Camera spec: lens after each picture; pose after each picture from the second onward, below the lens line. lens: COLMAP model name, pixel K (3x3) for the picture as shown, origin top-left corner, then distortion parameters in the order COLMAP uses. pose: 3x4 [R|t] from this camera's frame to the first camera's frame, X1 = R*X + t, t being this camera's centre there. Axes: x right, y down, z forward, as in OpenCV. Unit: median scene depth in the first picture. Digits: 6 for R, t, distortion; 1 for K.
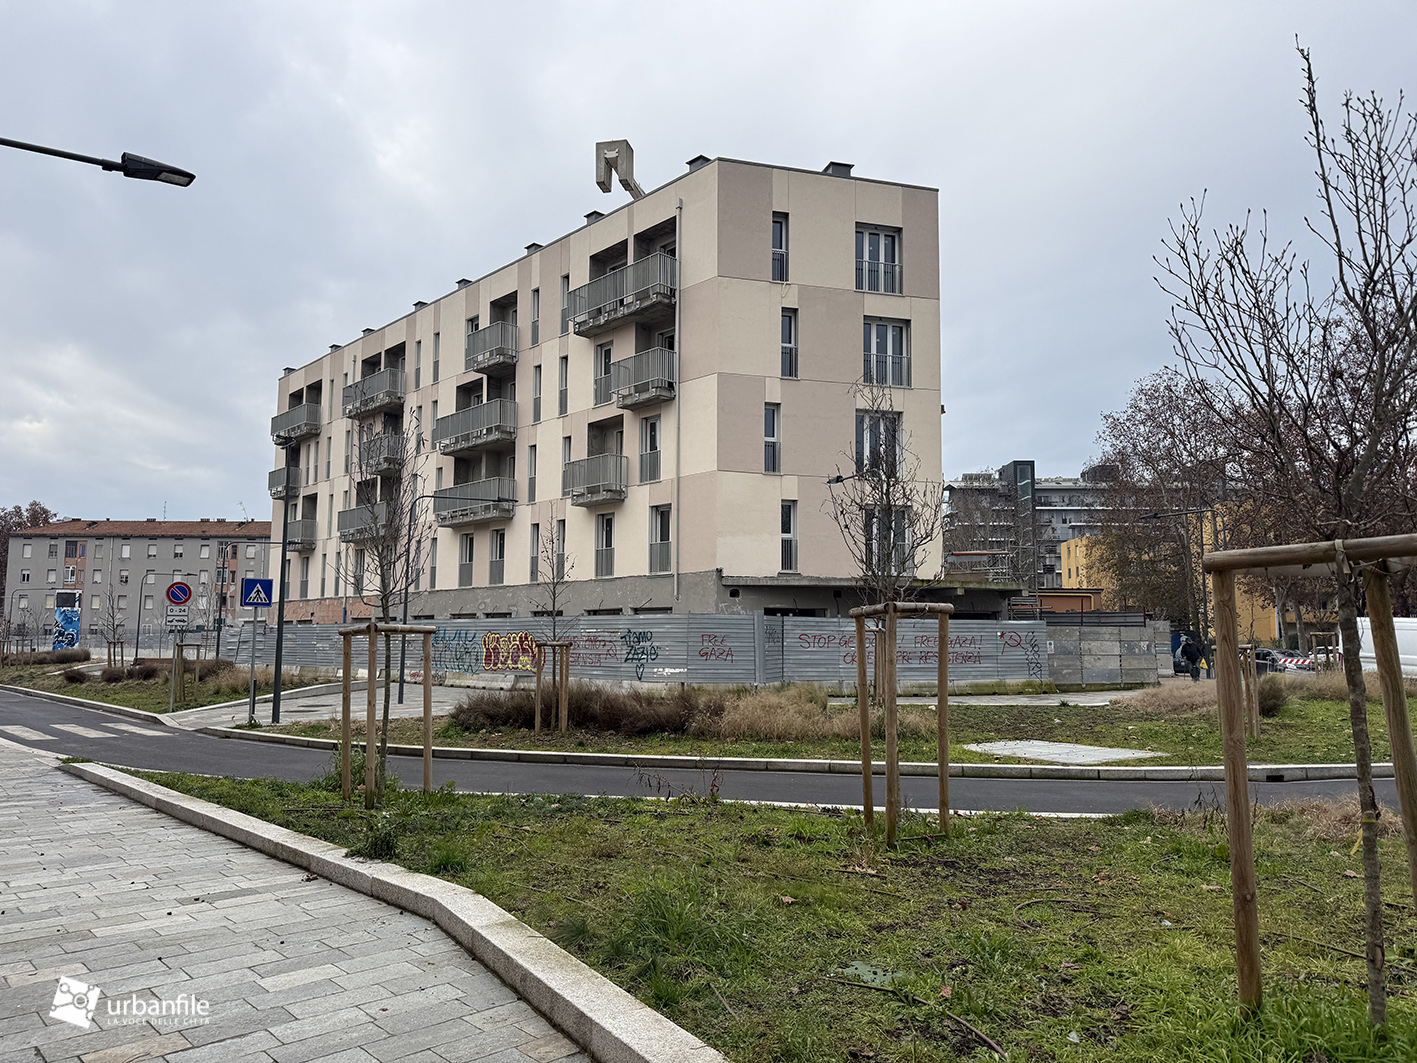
lens RADIAL K [[961.8, 0, 708.5], [0, 961.8, 531.5], [0, 0, 1]] dist [0.168859, -0.217915]
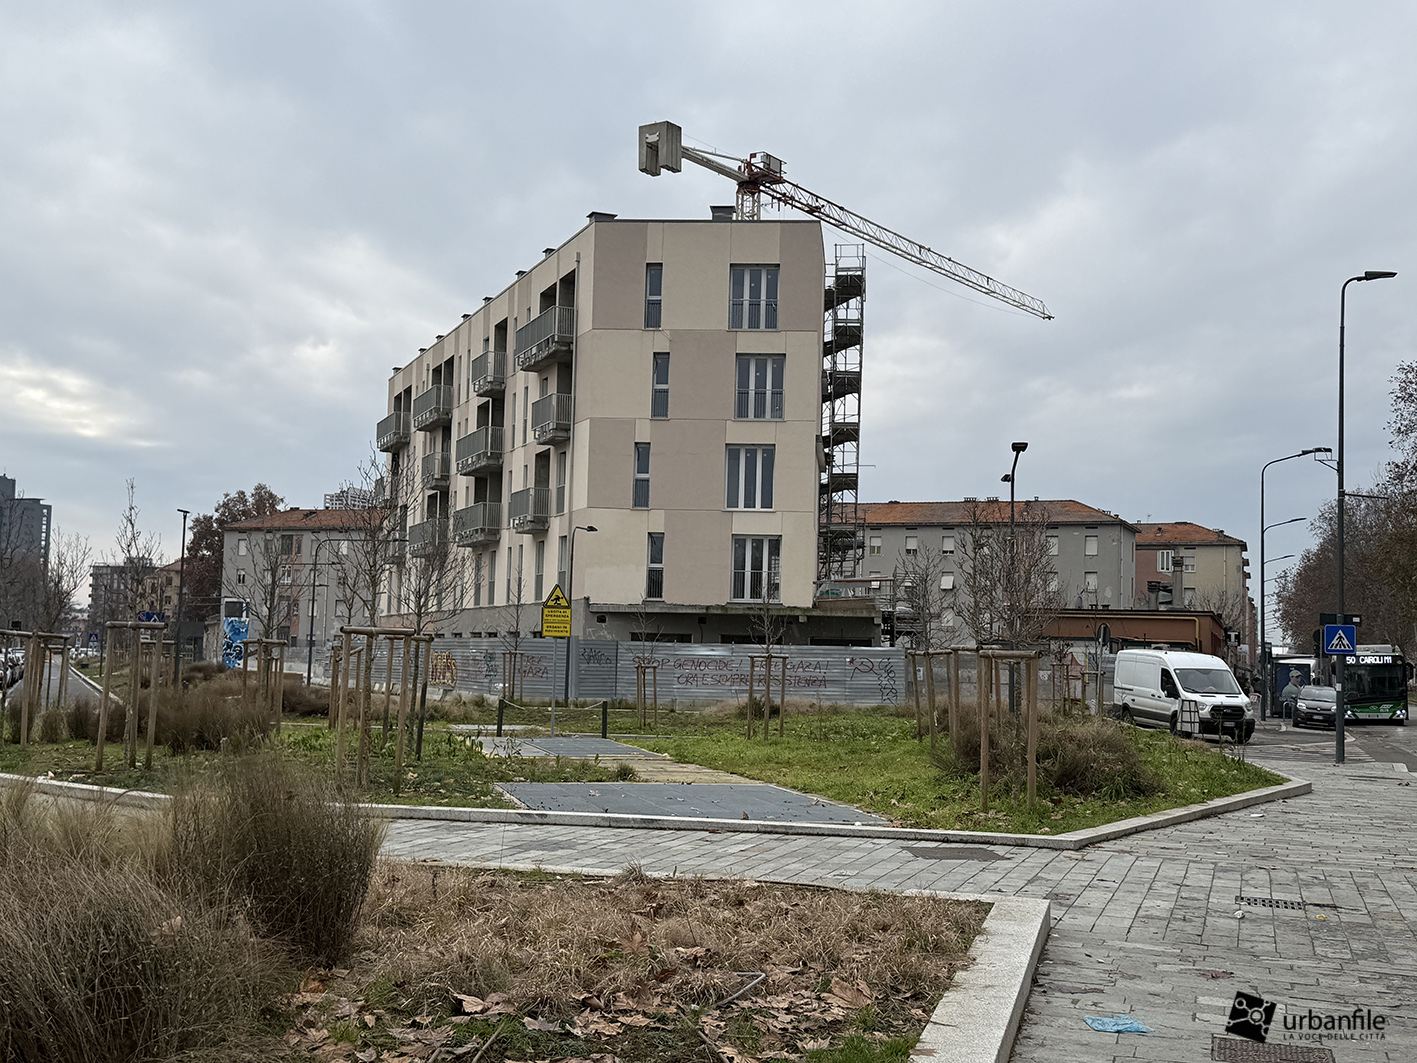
lens RADIAL K [[1674.9, 0, 708.5], [0, 1674.9, 531.5], [0, 0, 1]] dist [0.093547, -0.014031]
pose [[0.929764, -0.009193, -0.368042, 0.750476], [0.019076, 0.999548, 0.023222, -0.069453], [0.367662, -0.028612, 0.929519, -0.650637]]
